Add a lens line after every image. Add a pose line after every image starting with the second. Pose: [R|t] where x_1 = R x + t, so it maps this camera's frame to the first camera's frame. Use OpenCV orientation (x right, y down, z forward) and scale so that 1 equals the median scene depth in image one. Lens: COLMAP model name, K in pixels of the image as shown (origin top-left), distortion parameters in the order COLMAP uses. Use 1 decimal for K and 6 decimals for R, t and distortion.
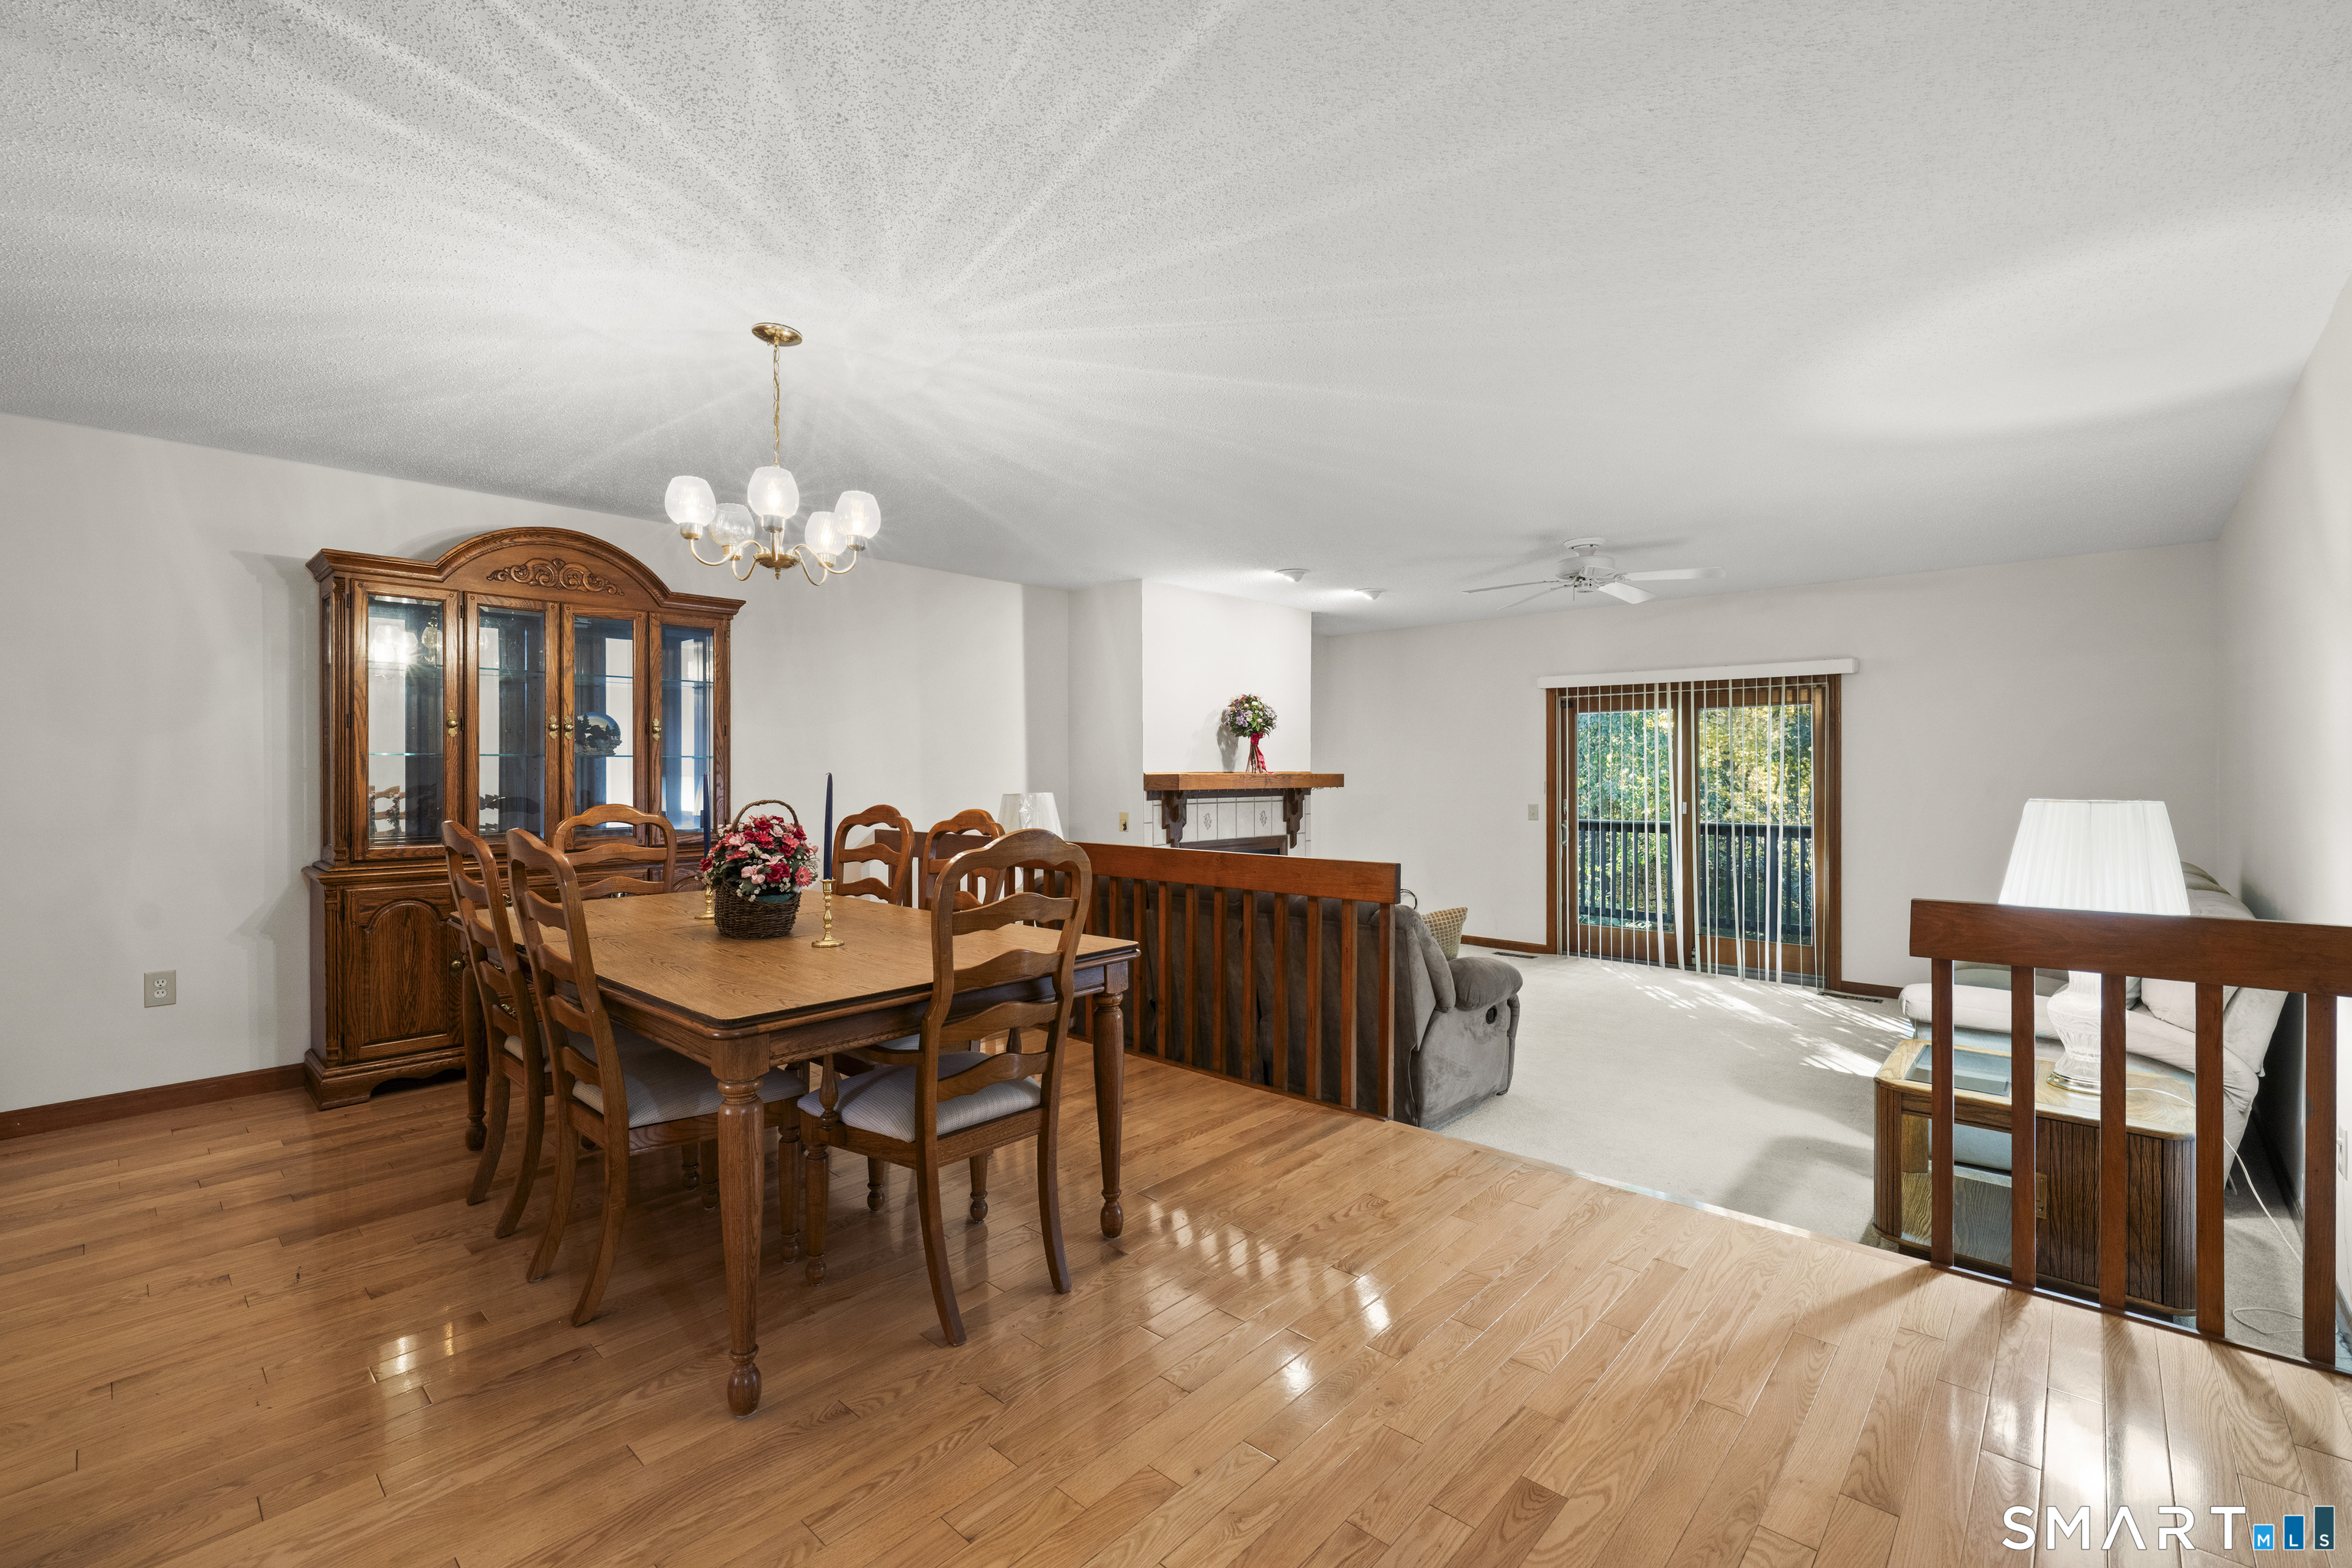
lens RADIAL K [[1004.4, 0, 1169.2], [0, 1004.4, 772.4], [0, 0, 1]] dist [0.002533, 0.000100]
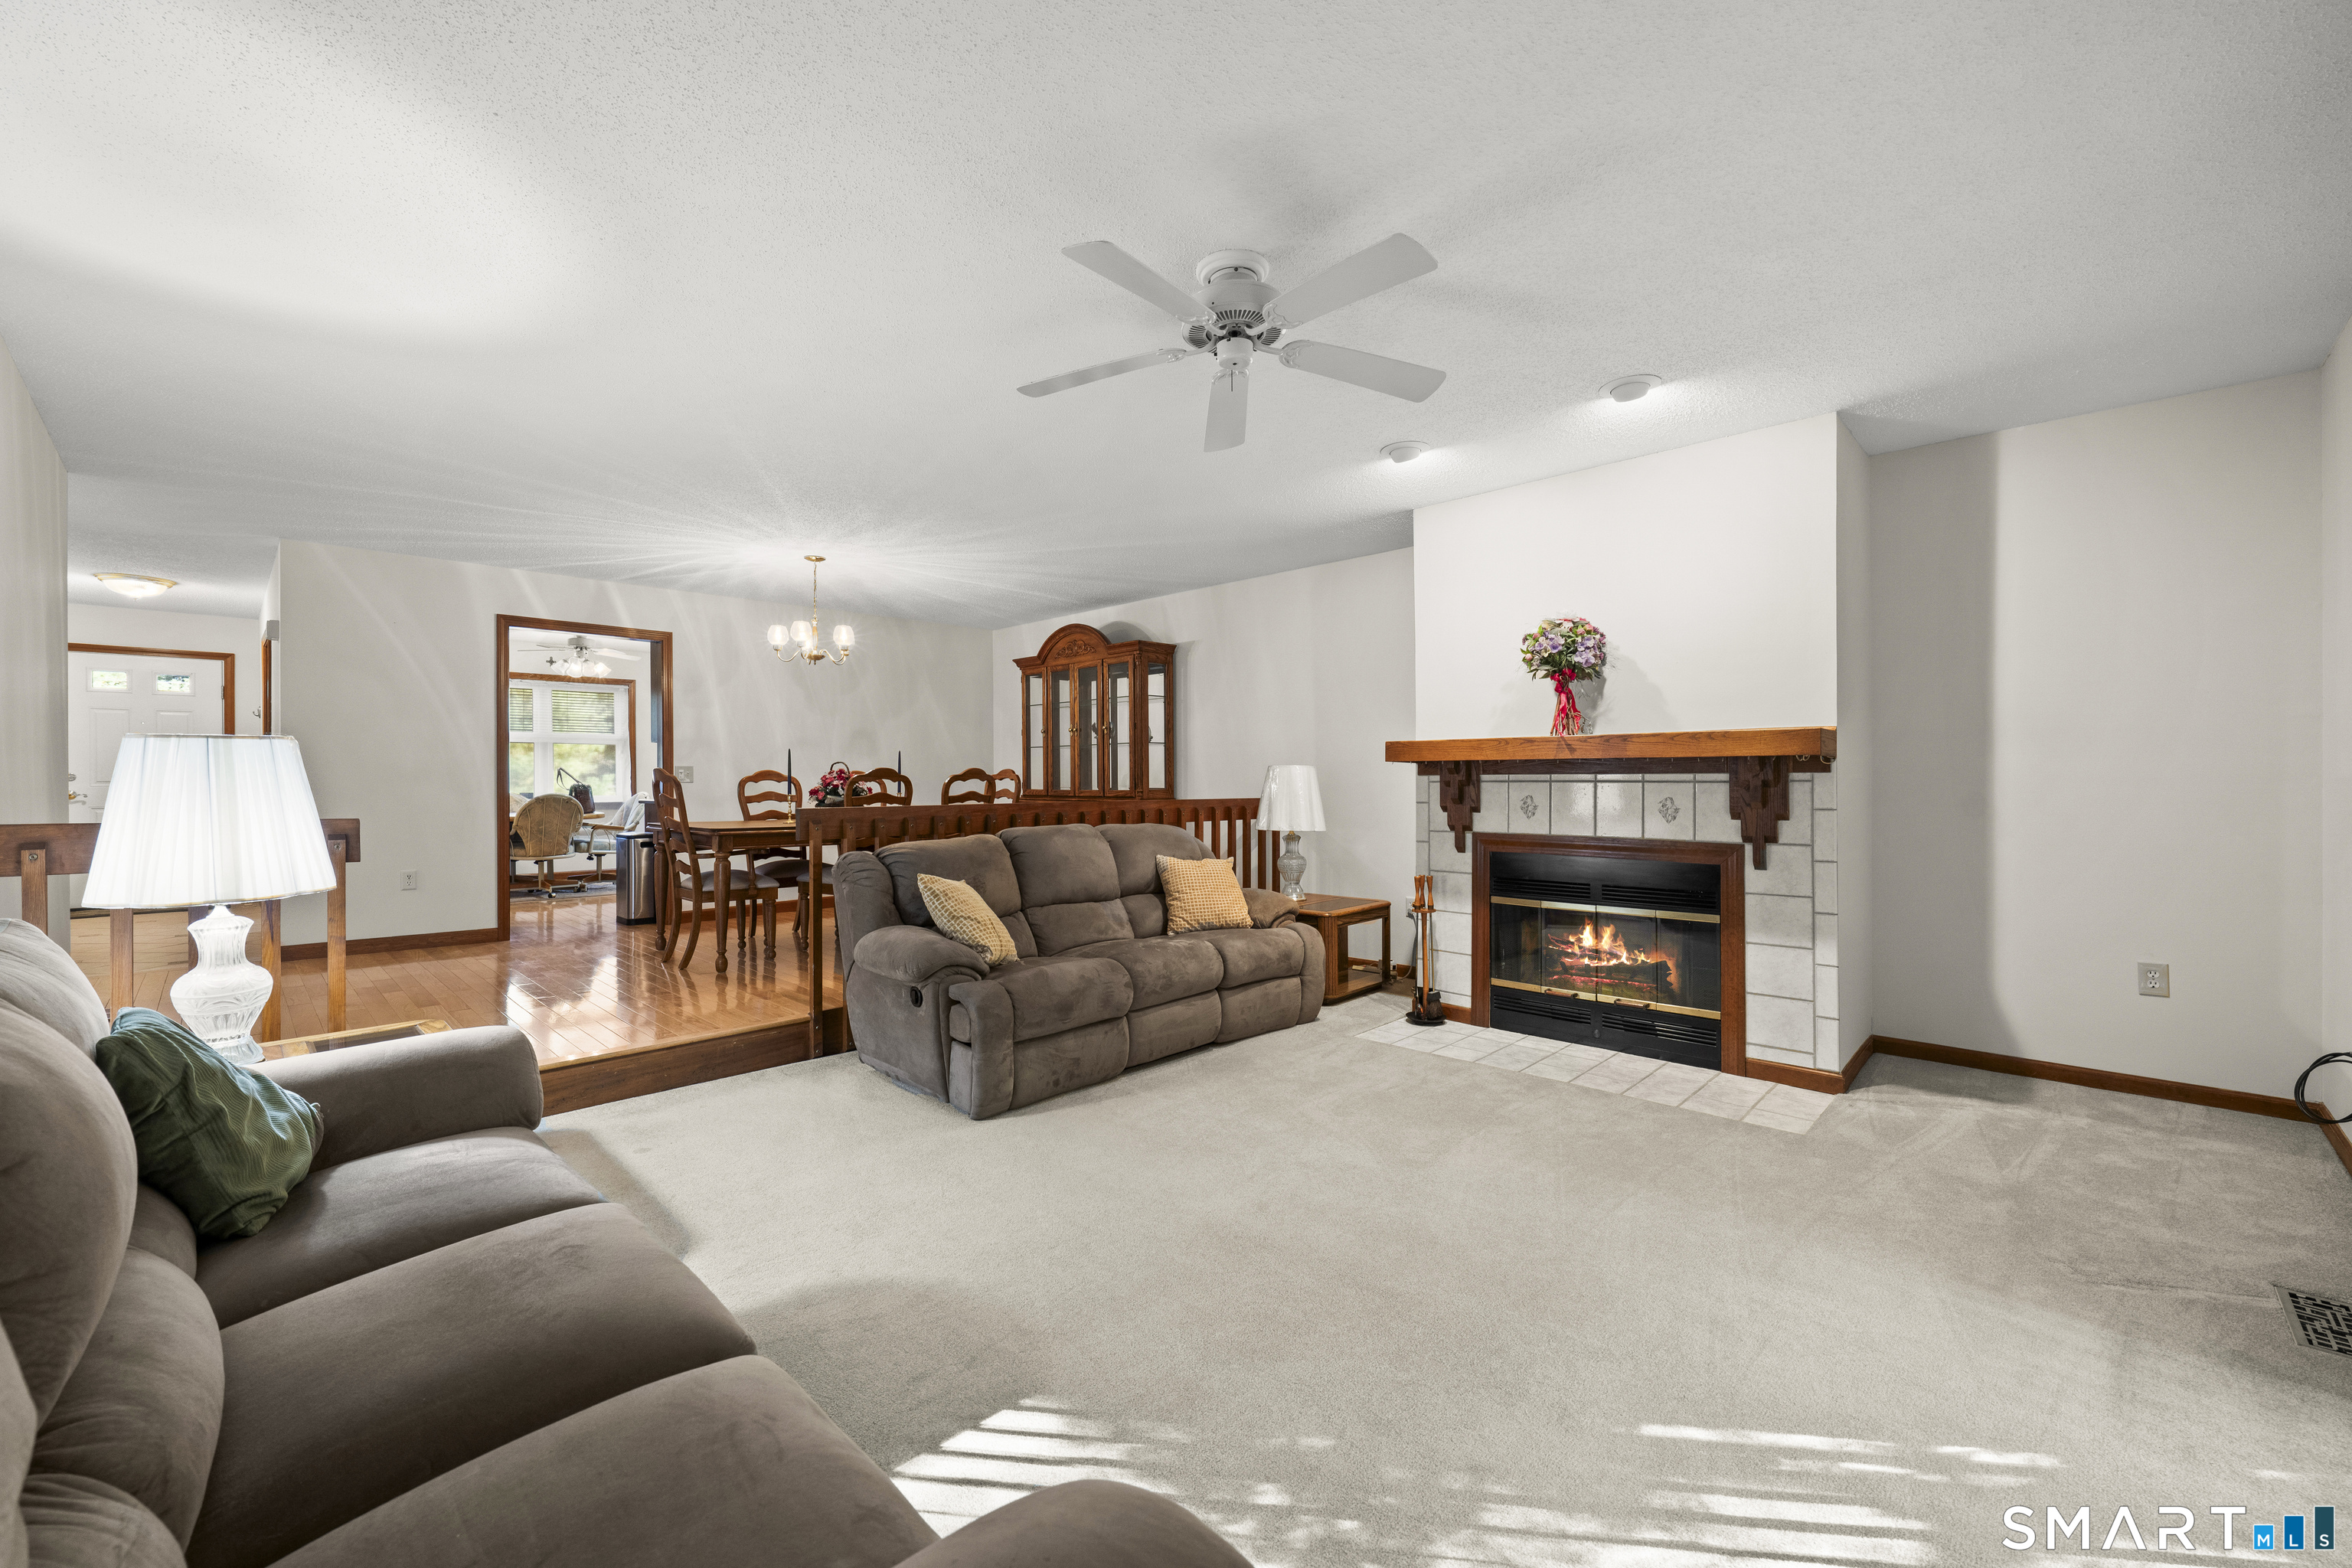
lens RADIAL K [[928.2, 0, 1169.2], [0, 928.2, 781.0], [0, 0, 1]] dist [-0.000428, -0.002322]
pose [[-0.027821, 0.005272, -0.999599, 0.694643], [0.002784, 0.999983, 0.005196, 0.026113], [0.999609, -0.002638, -0.027836, 0.758928]]
